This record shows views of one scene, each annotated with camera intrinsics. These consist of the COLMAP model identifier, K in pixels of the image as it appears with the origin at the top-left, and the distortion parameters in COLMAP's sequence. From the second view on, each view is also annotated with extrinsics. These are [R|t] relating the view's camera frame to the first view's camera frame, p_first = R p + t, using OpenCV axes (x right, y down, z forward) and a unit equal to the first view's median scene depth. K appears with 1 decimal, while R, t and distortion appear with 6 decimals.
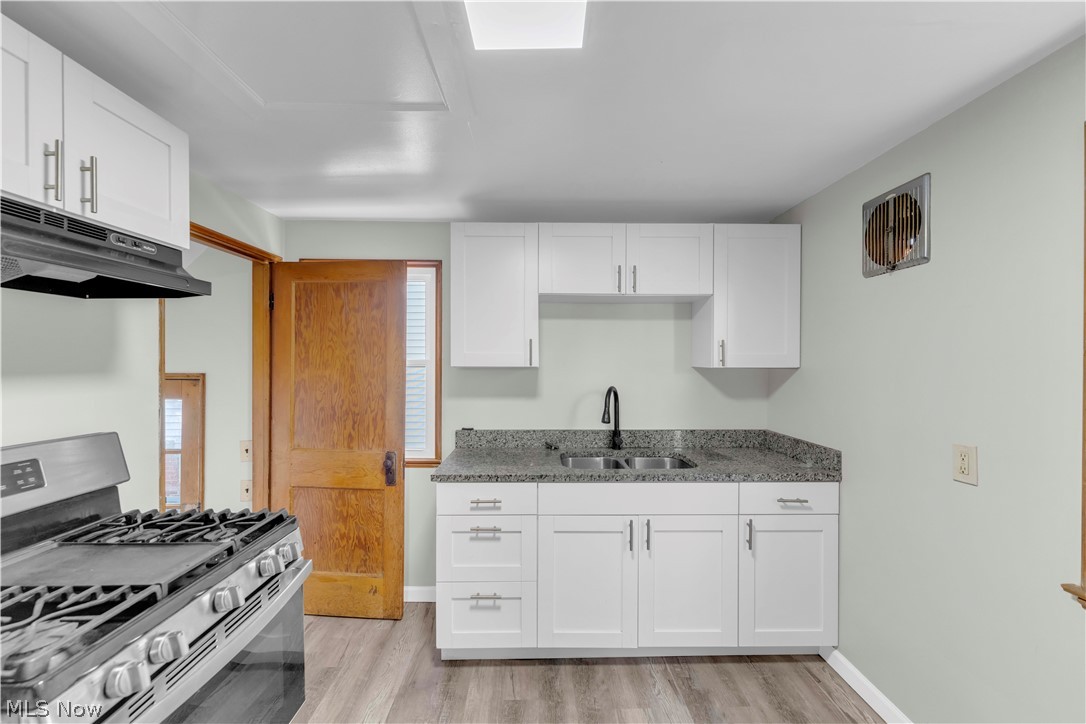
lens RADIAL K [[428.3, 0, 546.7], [0, 428.3, 362.4], [0, 0, 1]] dist [0.002622, -0.000442]
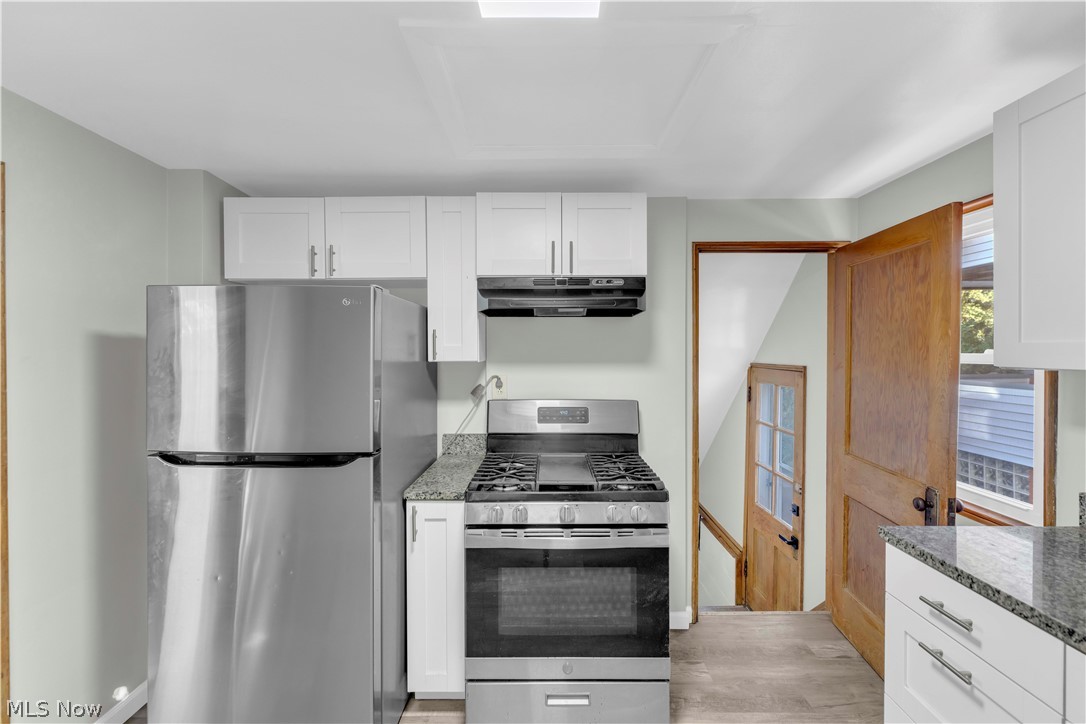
lens RADIAL K [[428.3, 0, 541.9], [0, 428.3, 353.7], [0, 0, 1]] dist [0.002622, -0.000442]
pose [[0.014672, 0.001568, -0.999891, 0.304916], [-0.005105, 0.999986, 0.001493, -0.004644], [0.999879, 0.005083, 0.014680, 0.357413]]
